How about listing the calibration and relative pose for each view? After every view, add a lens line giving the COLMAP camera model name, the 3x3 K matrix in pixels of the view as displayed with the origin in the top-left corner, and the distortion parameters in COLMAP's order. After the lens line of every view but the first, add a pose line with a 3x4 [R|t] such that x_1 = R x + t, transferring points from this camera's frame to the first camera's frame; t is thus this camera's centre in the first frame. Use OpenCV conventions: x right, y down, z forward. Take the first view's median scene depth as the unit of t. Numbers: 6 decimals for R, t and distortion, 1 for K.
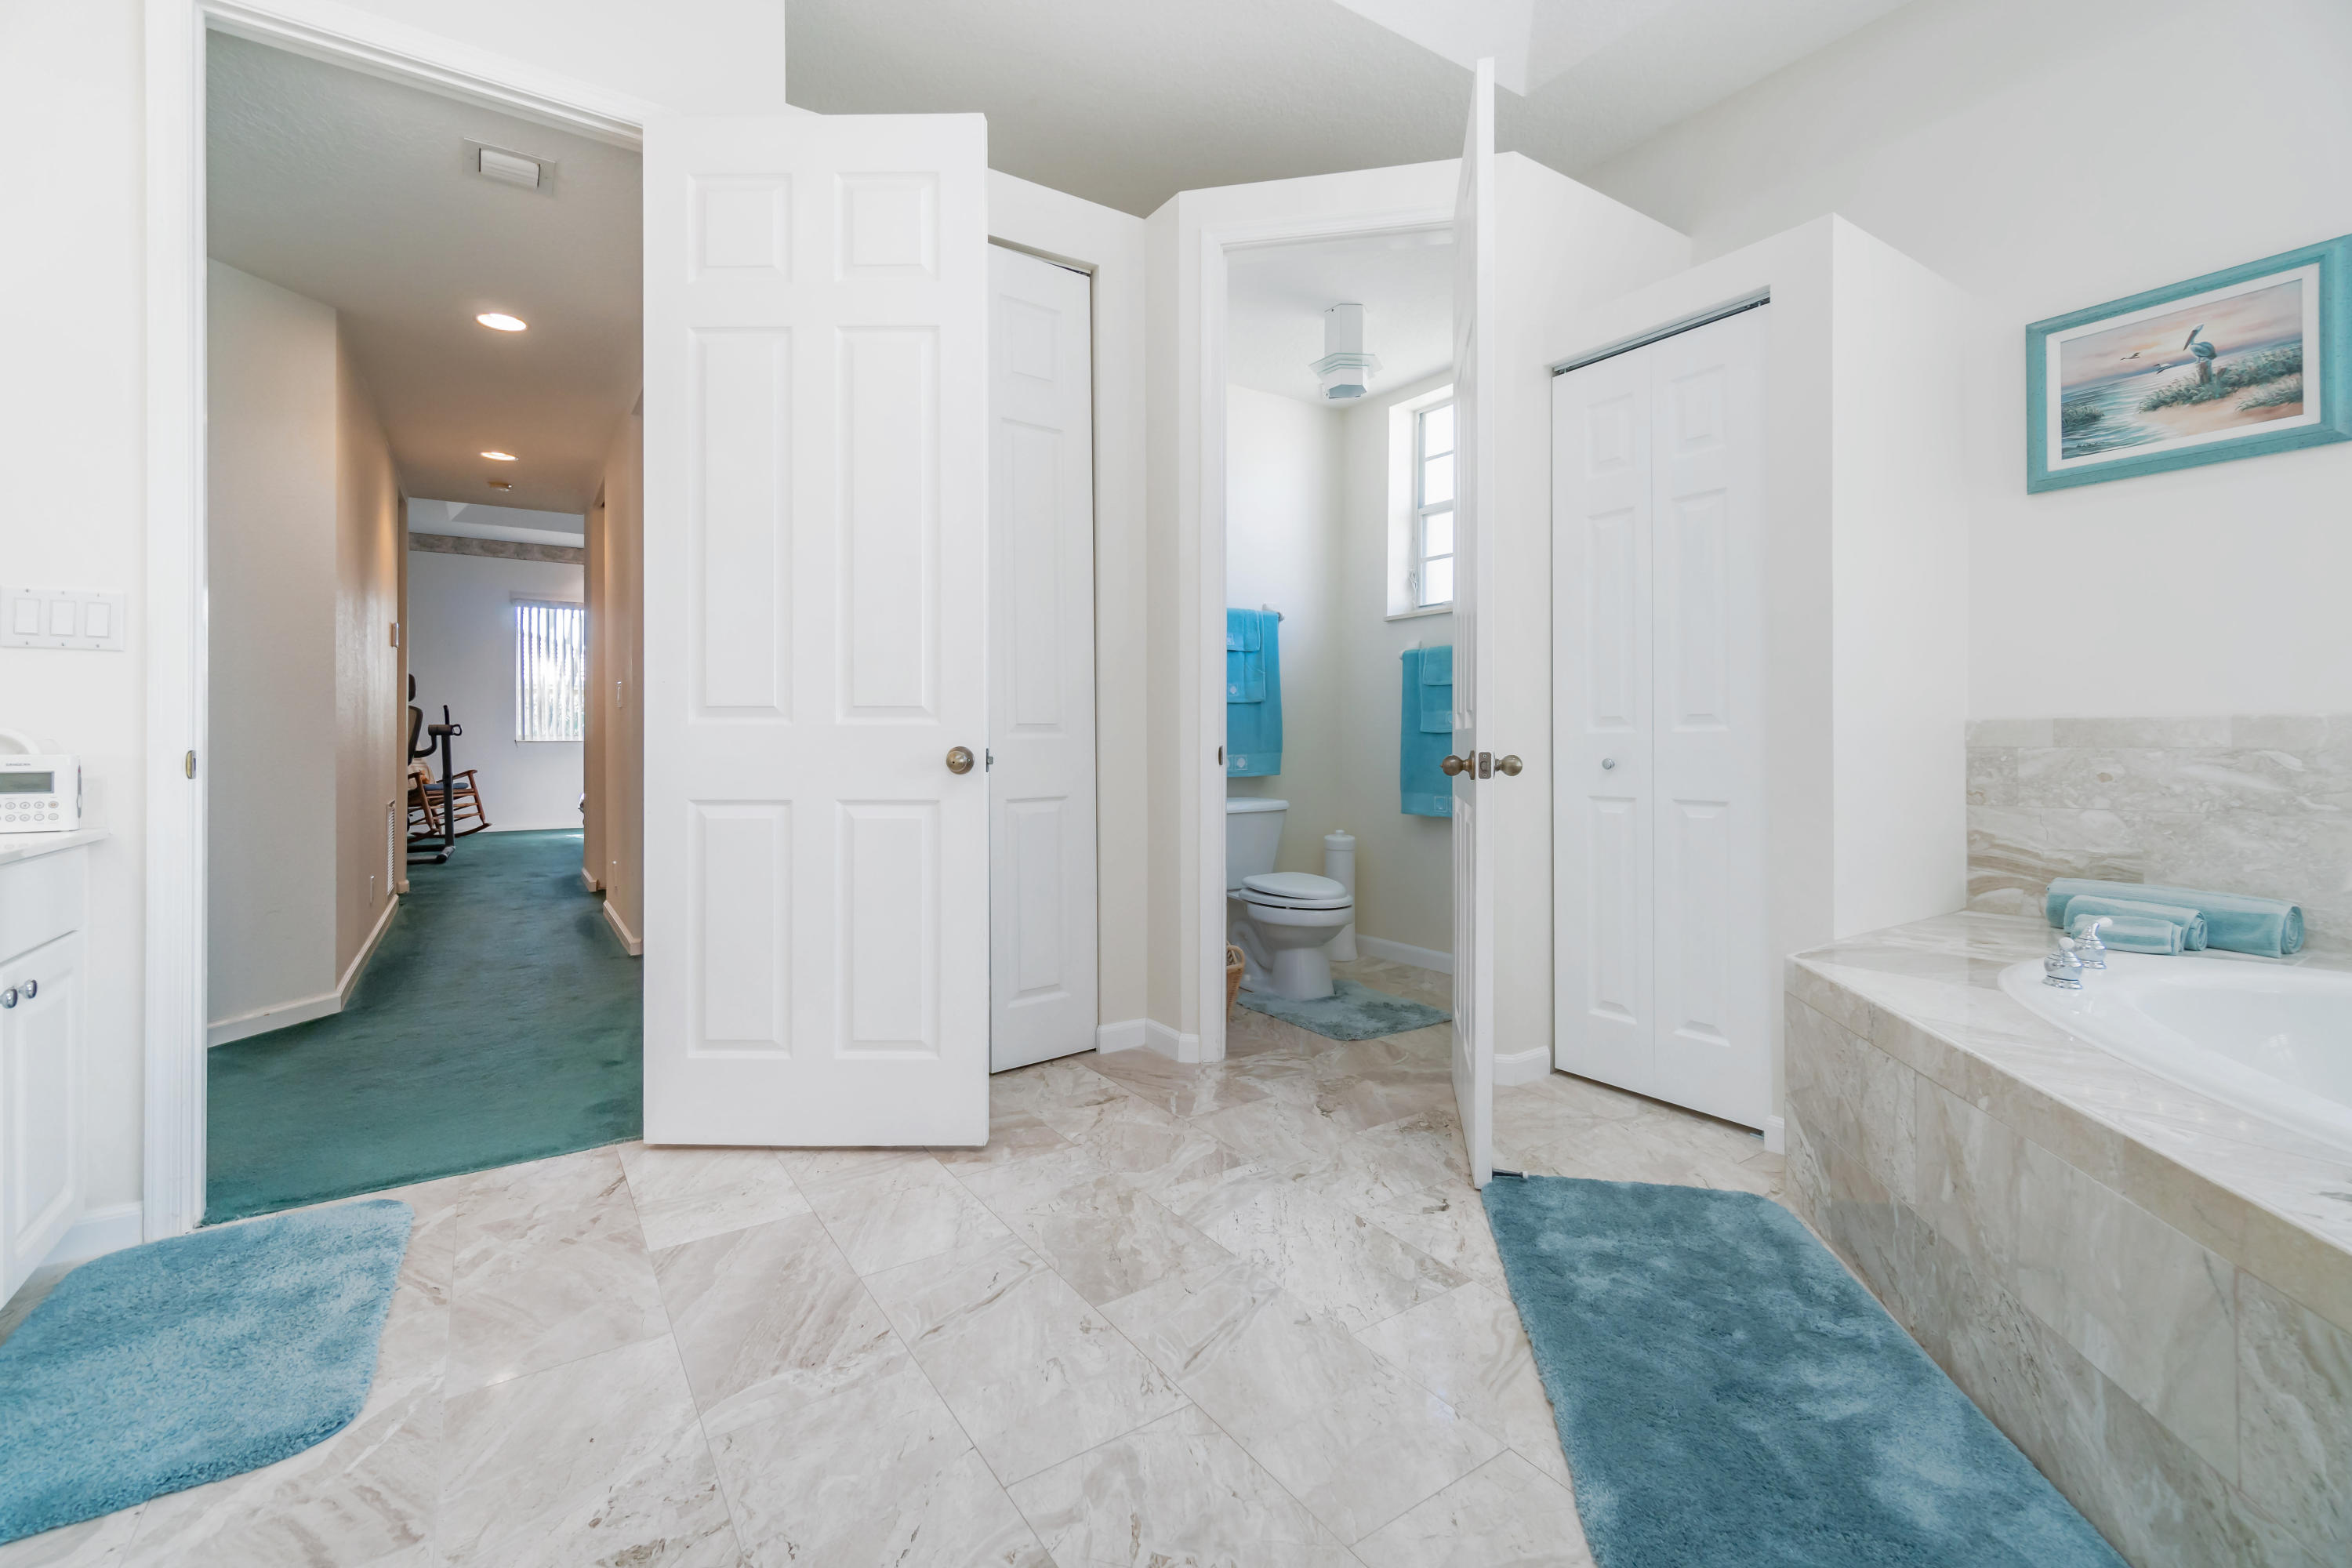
lens RADIAL K [[1067.6, 0, 1178.5], [0, 1067.6, 764.7], [0, 0, 1]] dist [-0.001068, 0.000145]
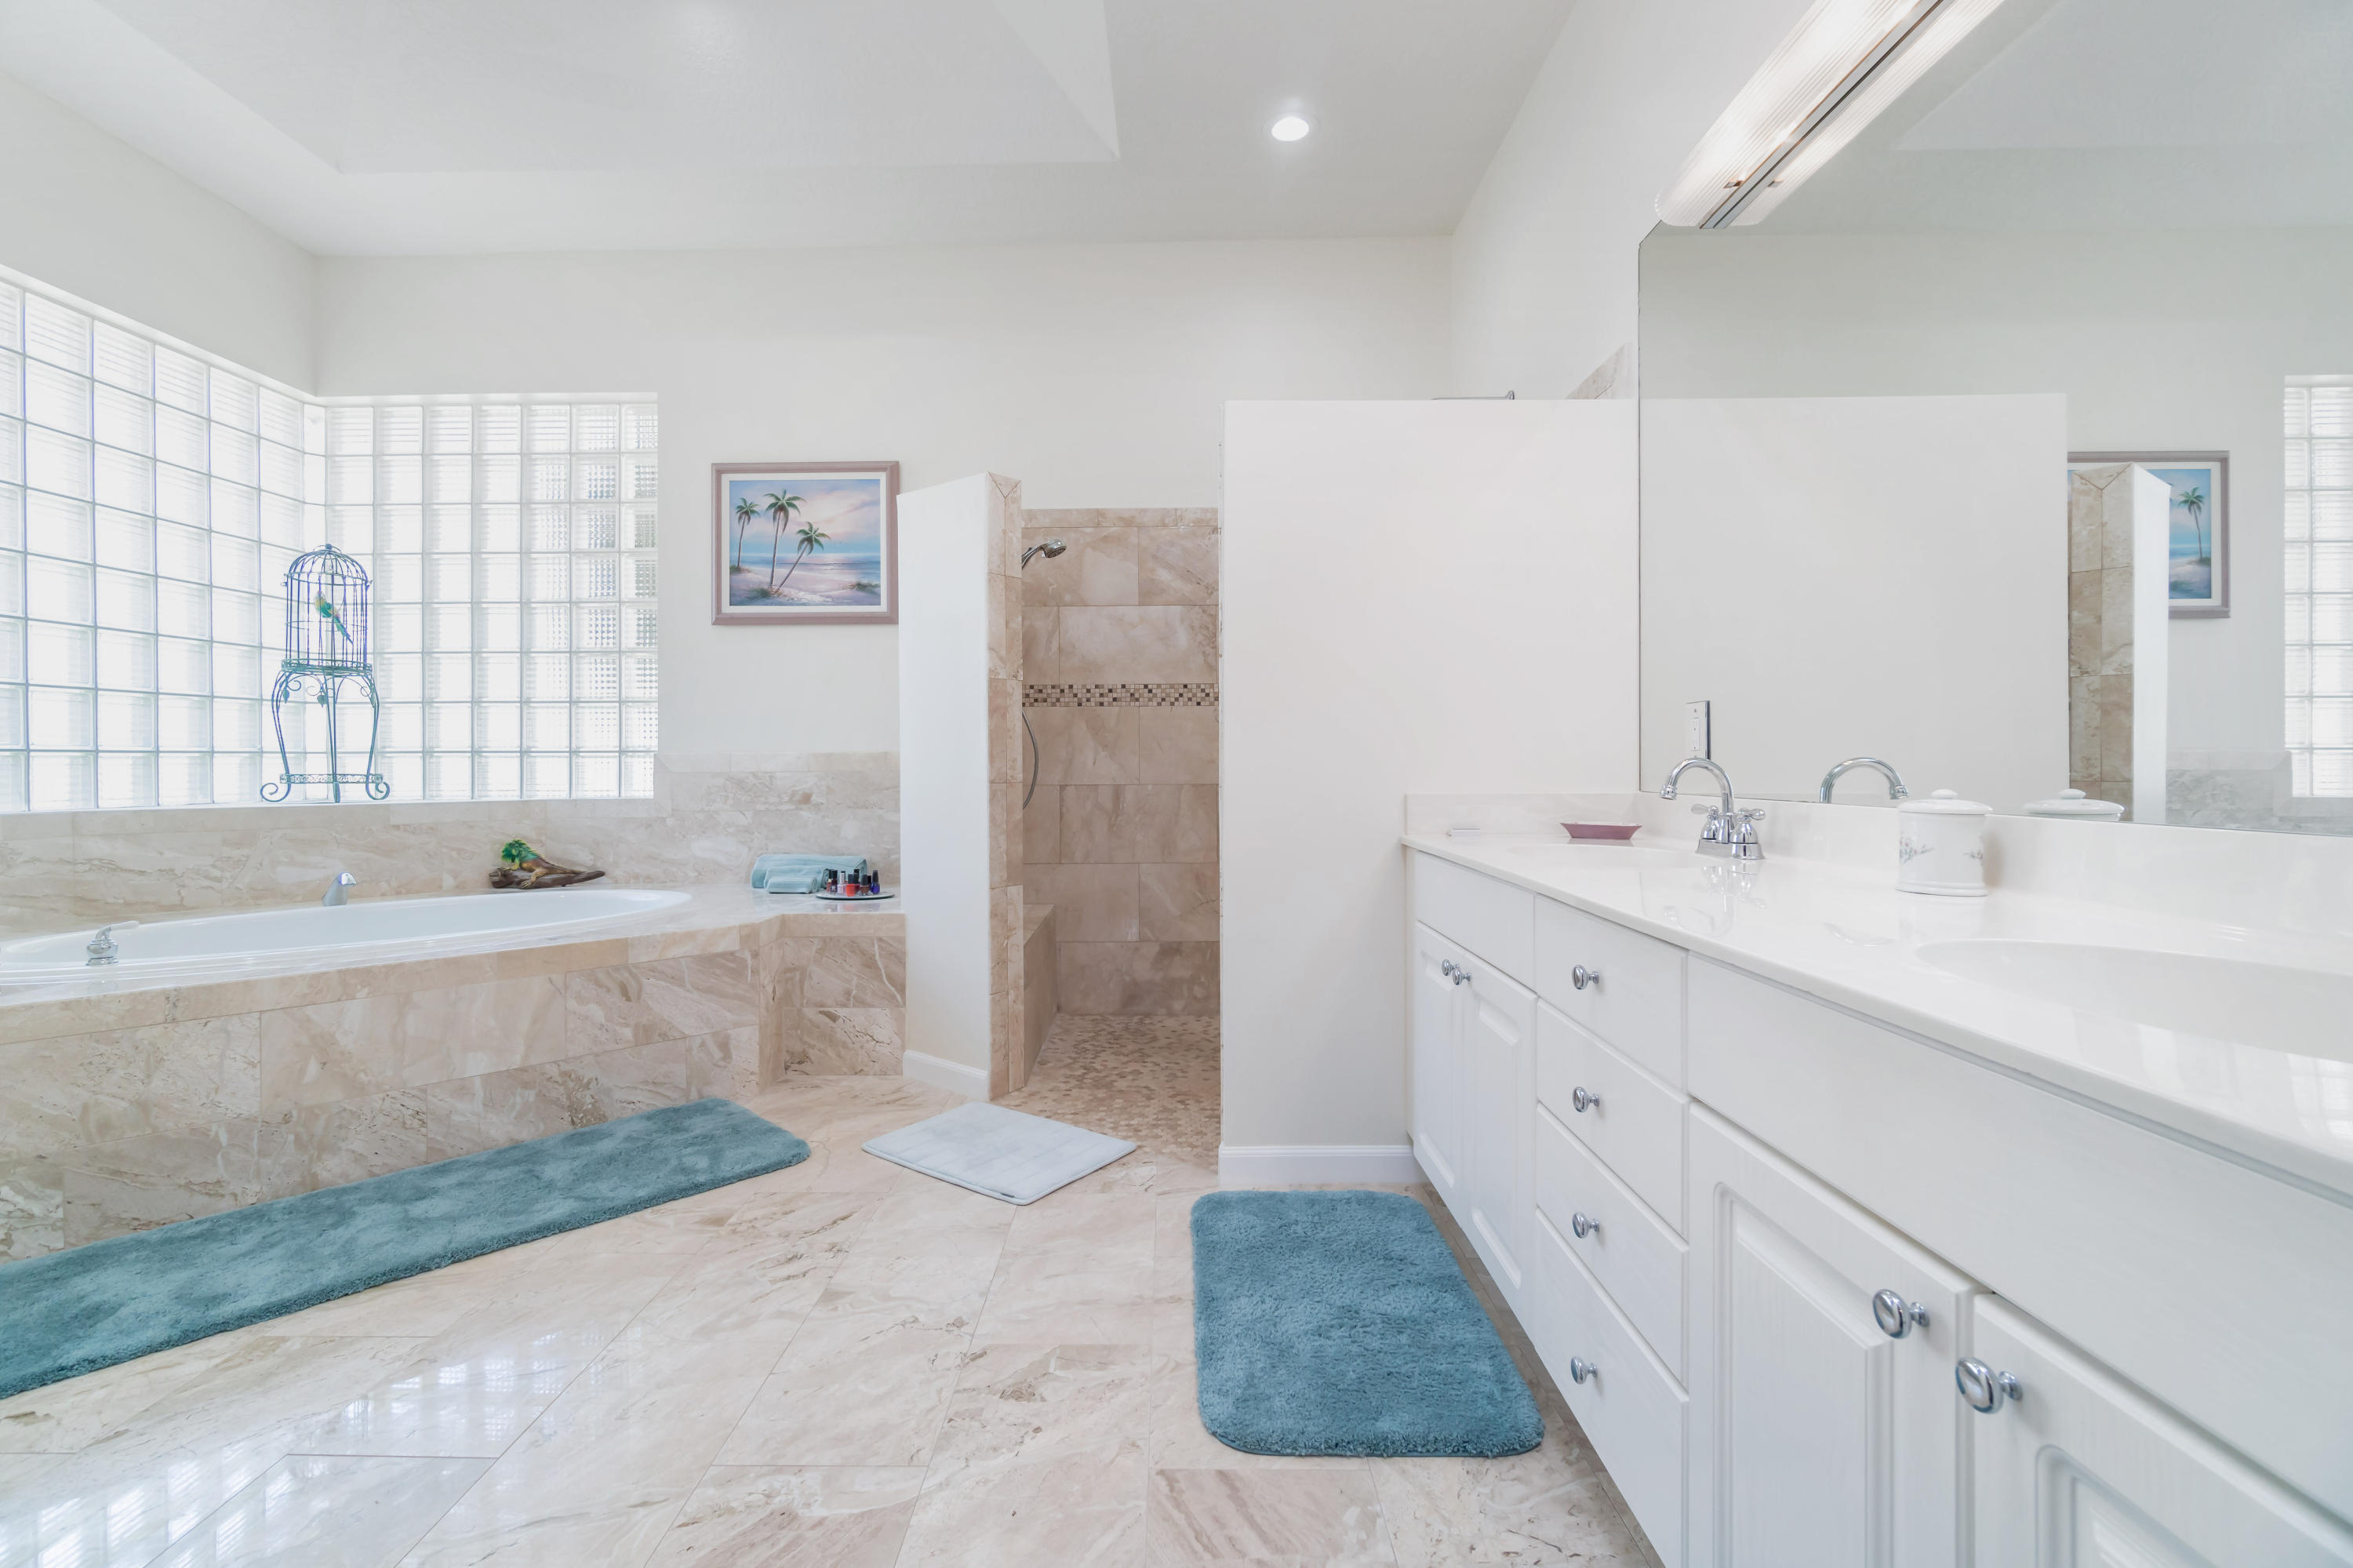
lens RADIAL K [[1068.1, 0, 1173.6], [0, 1068.1, 772.5], [0, 0, 1]] dist [-0.001068, 0.000145]
pose [[-0.843746, -0.002525, 0.536737, -1.193996], [0.014130, 0.999538, 0.026913, -0.051244], [-0.536557, 0.030292, -0.843320, 1.727722]]
